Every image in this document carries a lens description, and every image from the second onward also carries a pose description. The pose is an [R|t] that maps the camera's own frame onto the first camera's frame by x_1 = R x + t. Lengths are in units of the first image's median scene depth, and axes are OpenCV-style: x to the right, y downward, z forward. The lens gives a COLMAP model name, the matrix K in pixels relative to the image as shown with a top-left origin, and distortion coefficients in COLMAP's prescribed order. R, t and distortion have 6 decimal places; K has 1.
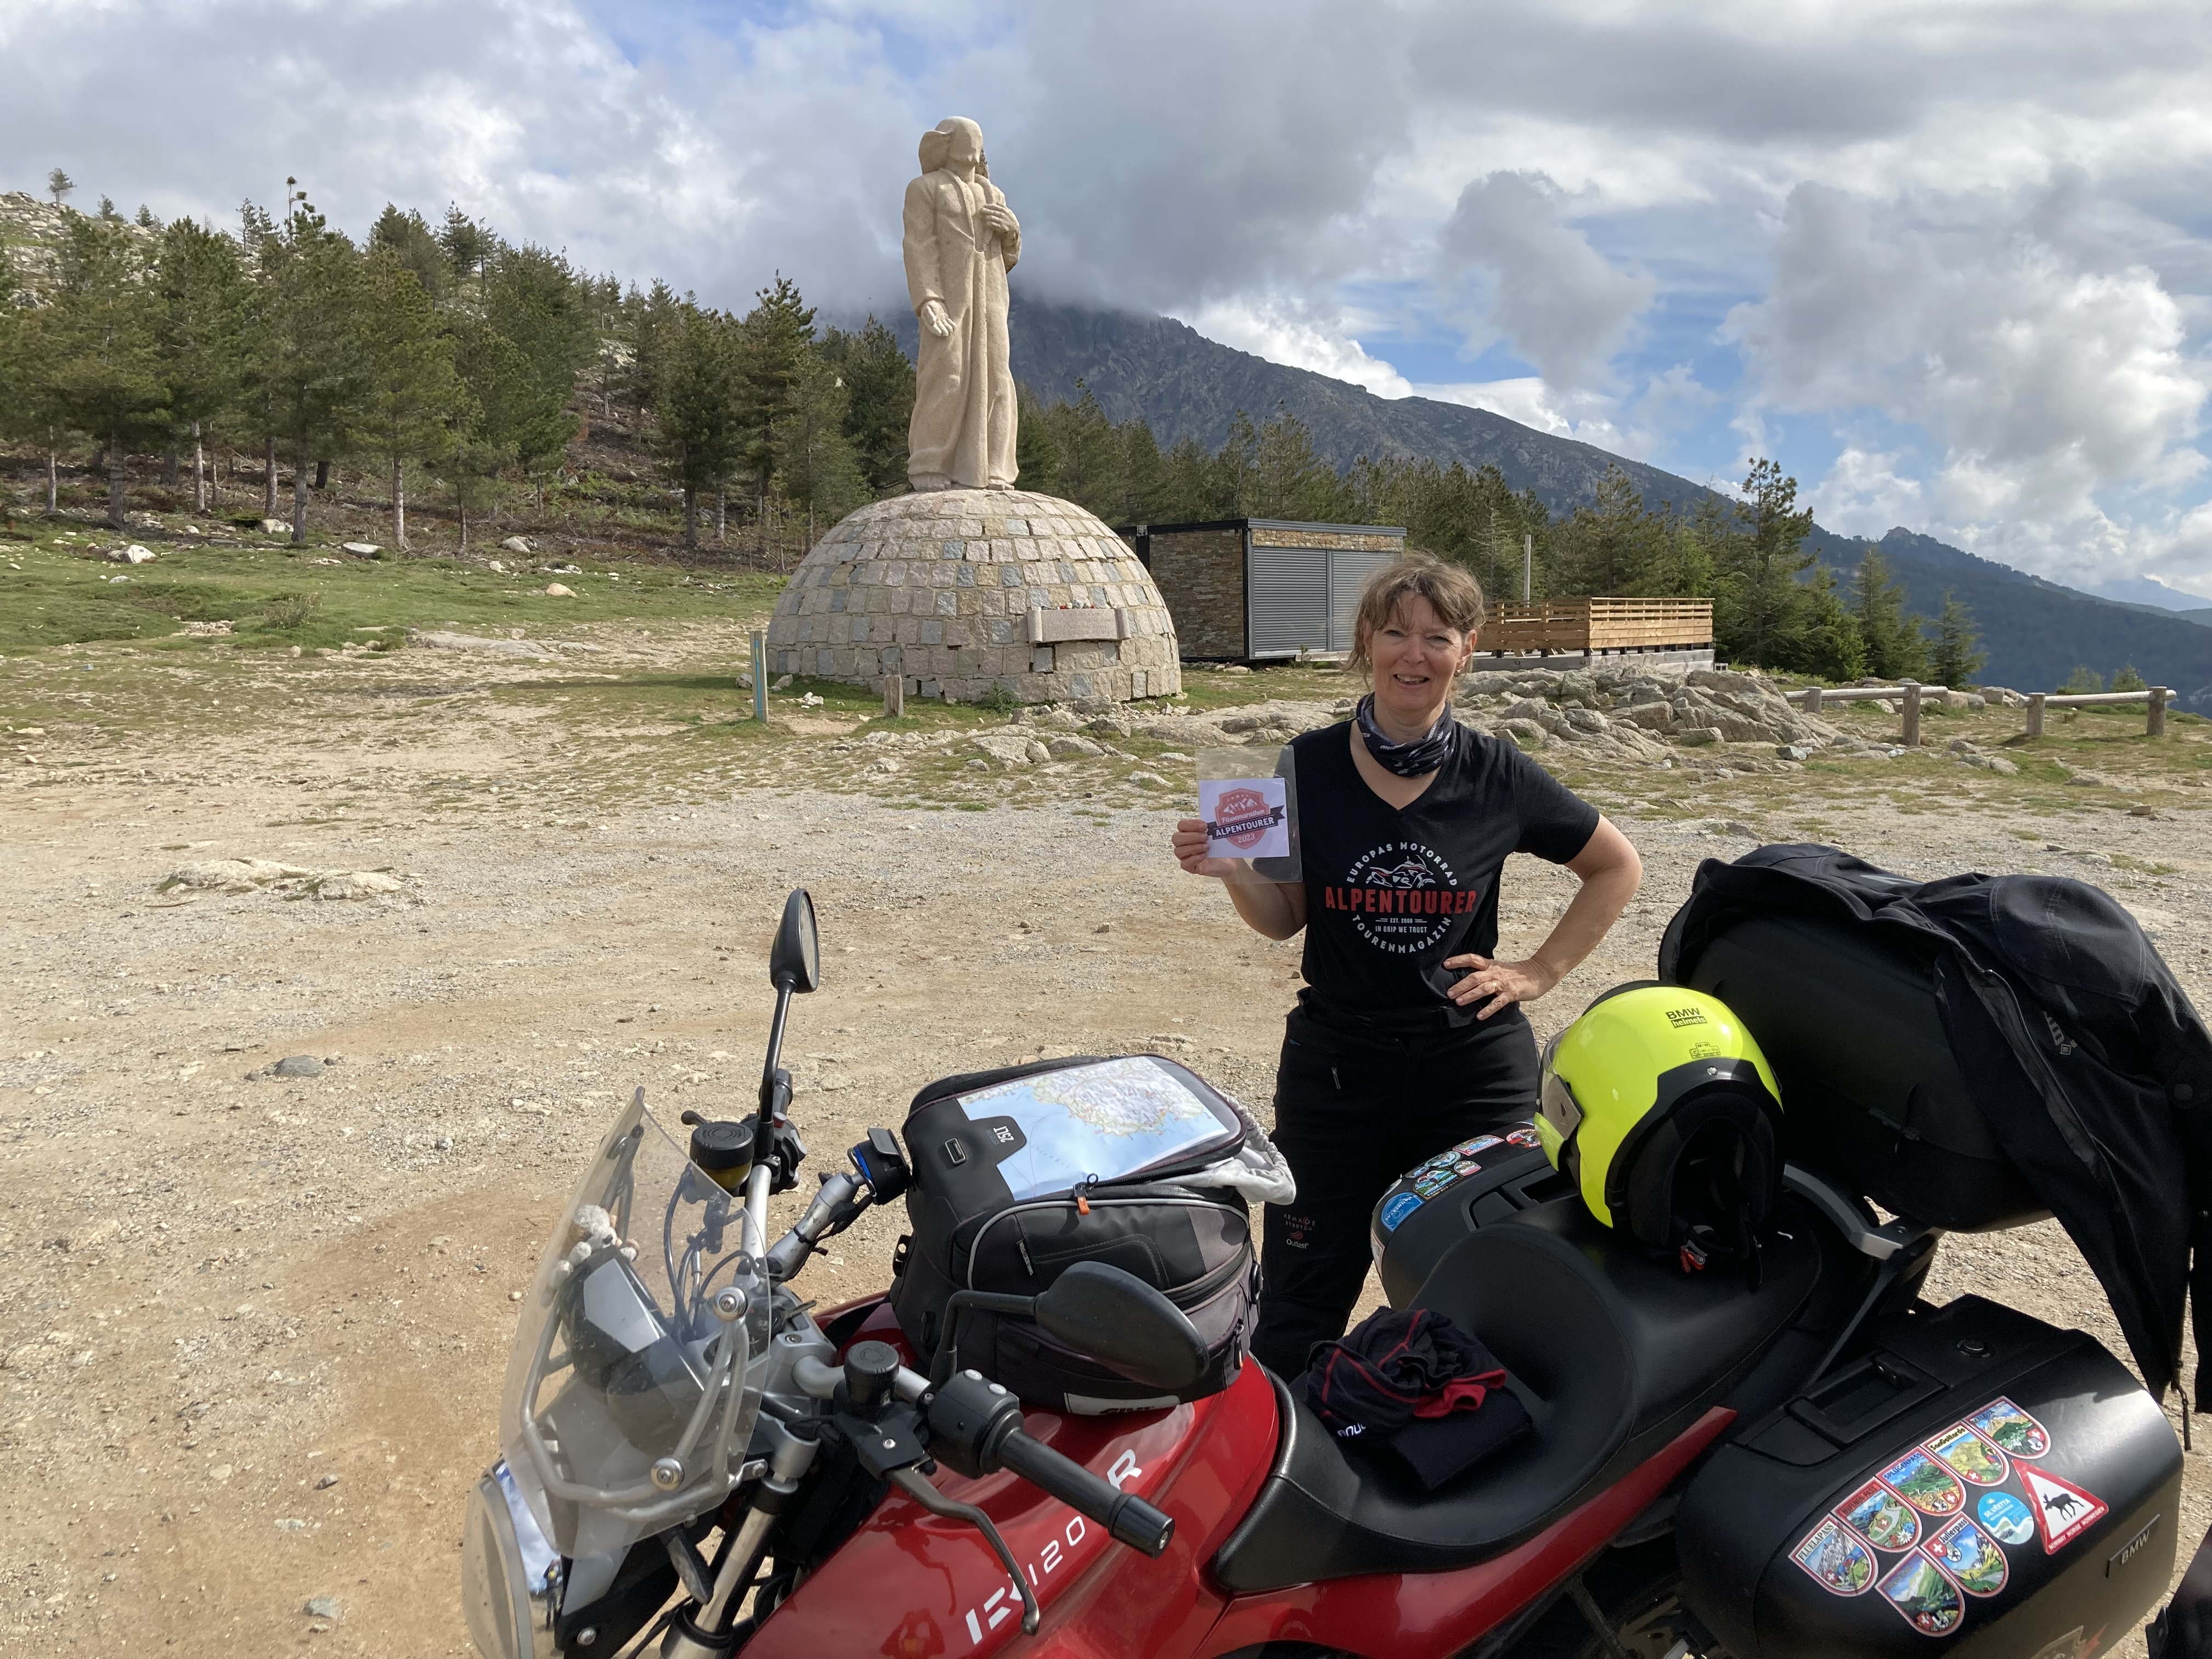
lens RADIAL K [[1784.3, 0, 1106.0], [0, 1784.3, 829.5], [0, 0, 1]] dist [0.123358, -0.159744]
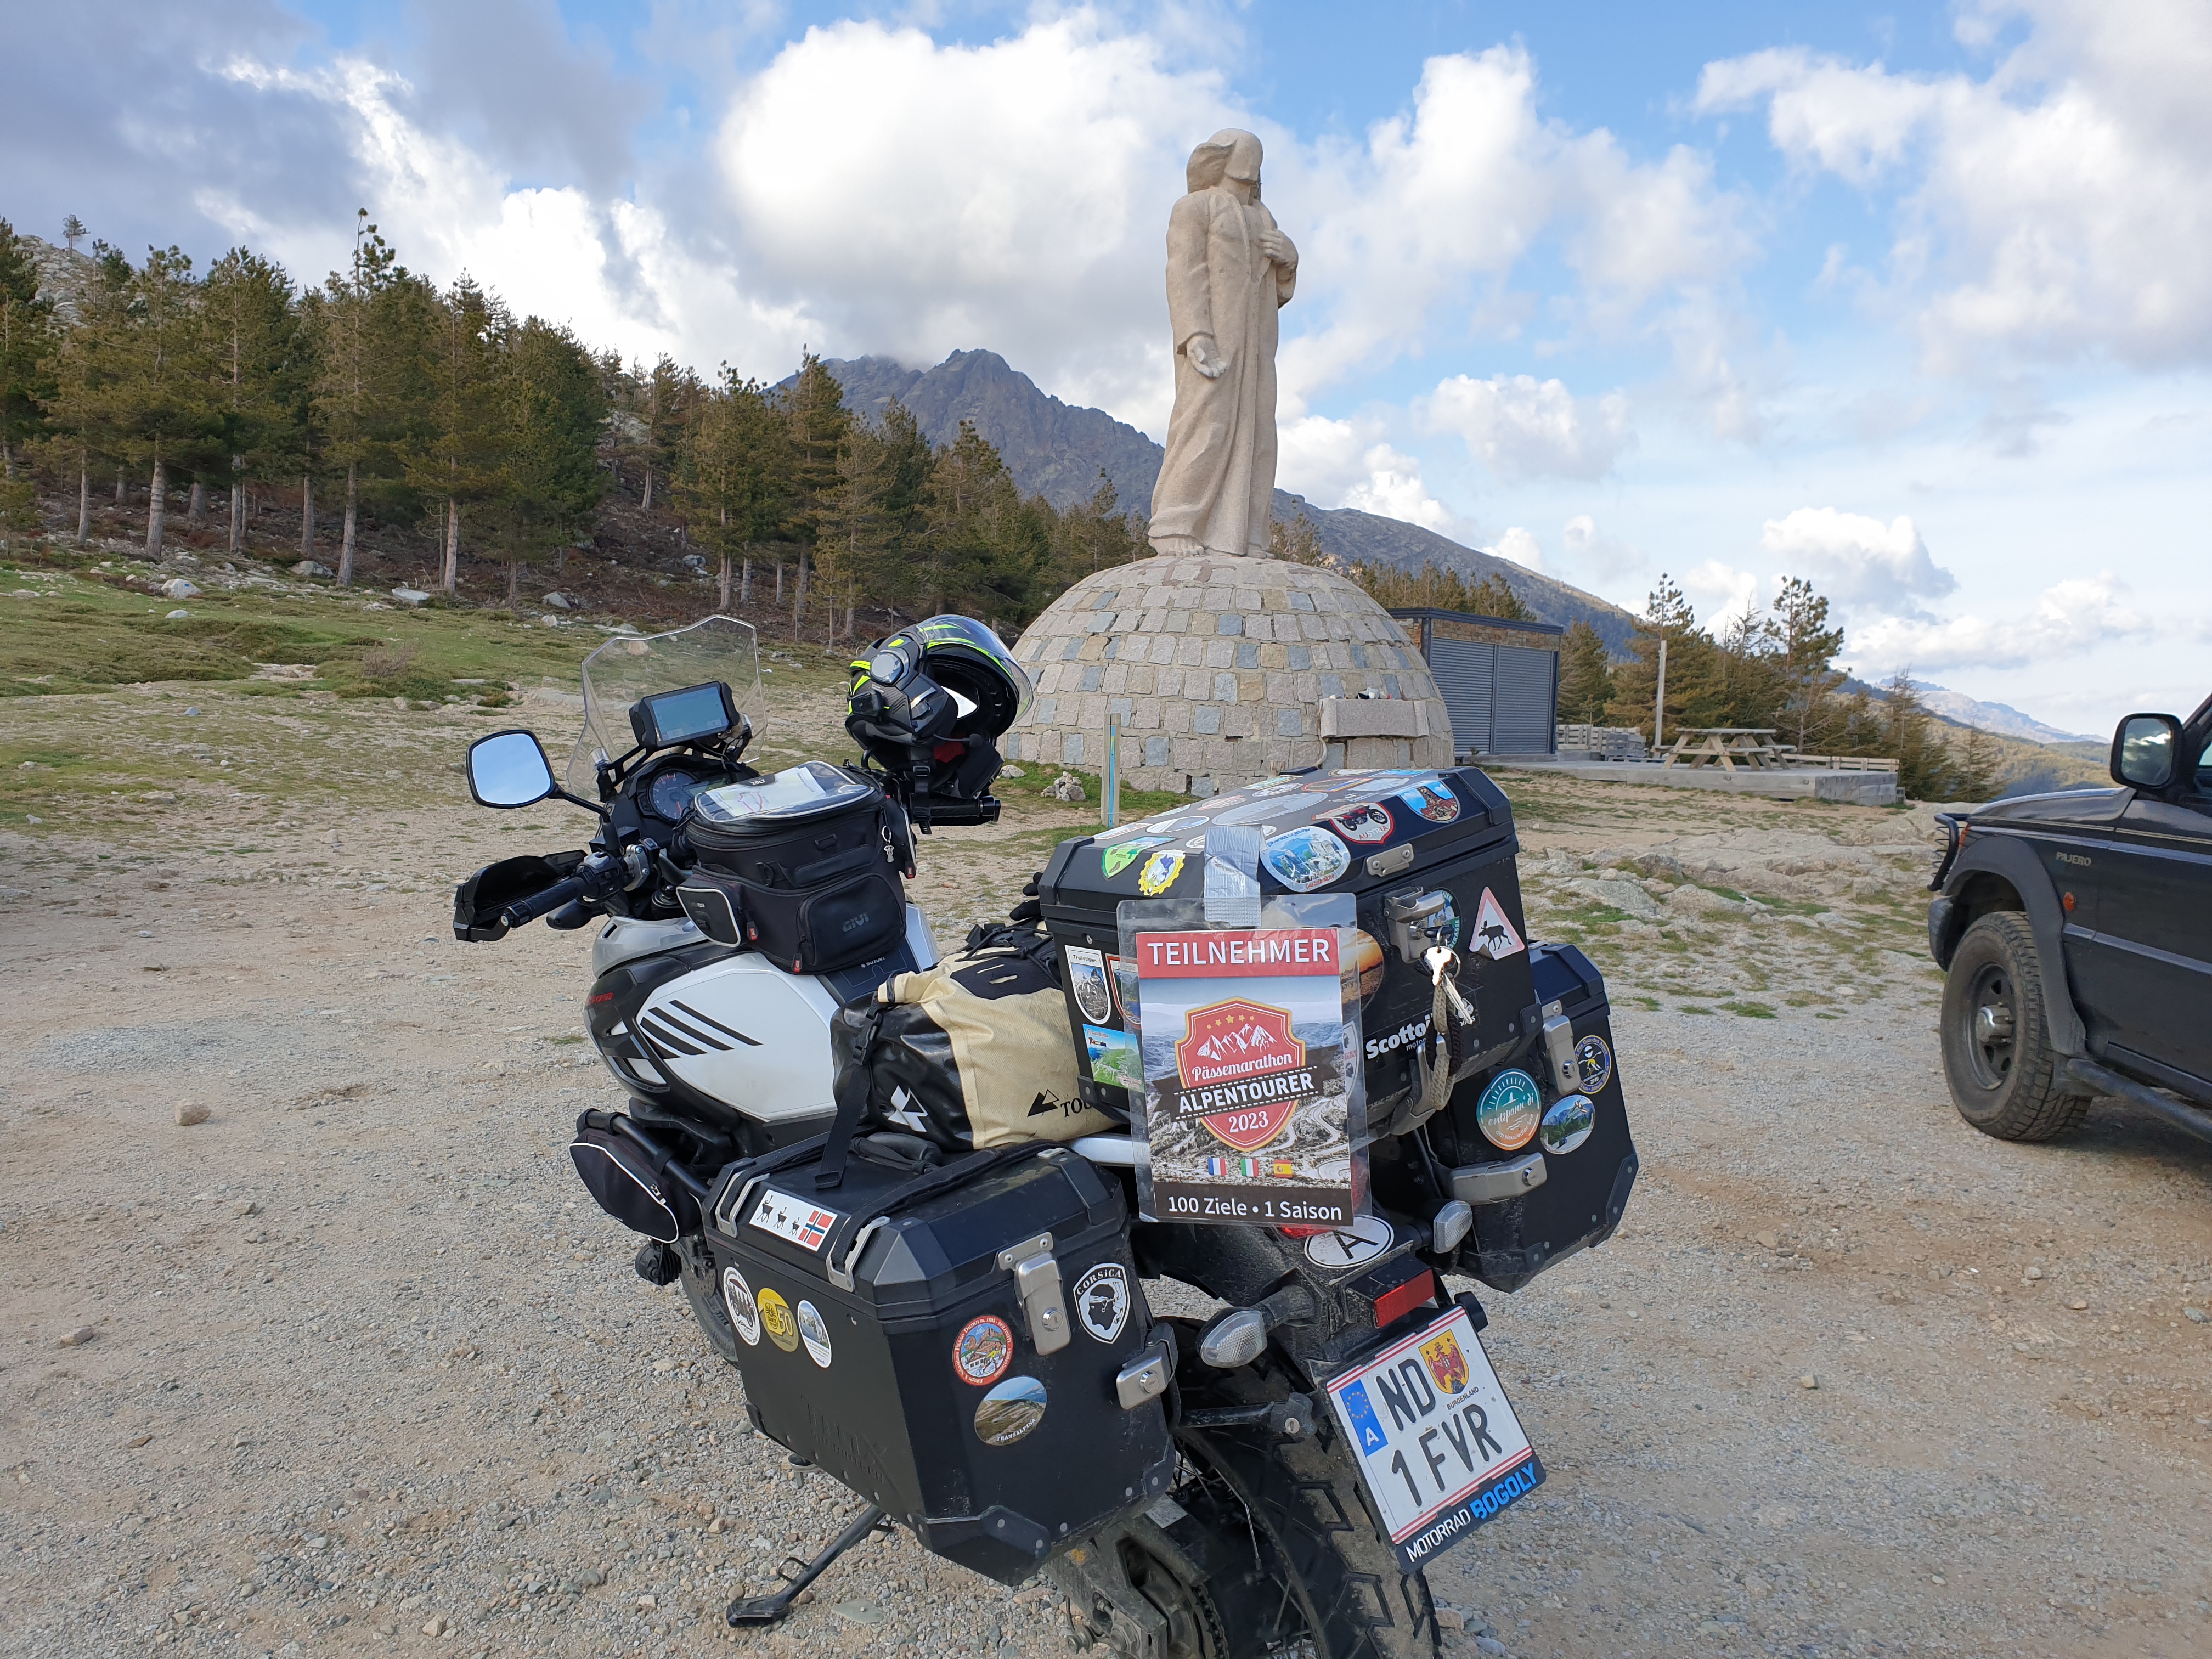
lens RADIAL K [[1689.9, 0, 1106.0], [0, 1689.9, 829.5], [0, 0, 1]] dist [0.129587, -0.141045]
pose [[0.998343, 0.045570, 0.035143, -0.124058], [-0.044083, 0.998145, -0.041990, -0.016199], [-0.036991, 0.040371, 0.998500, 0.147515]]
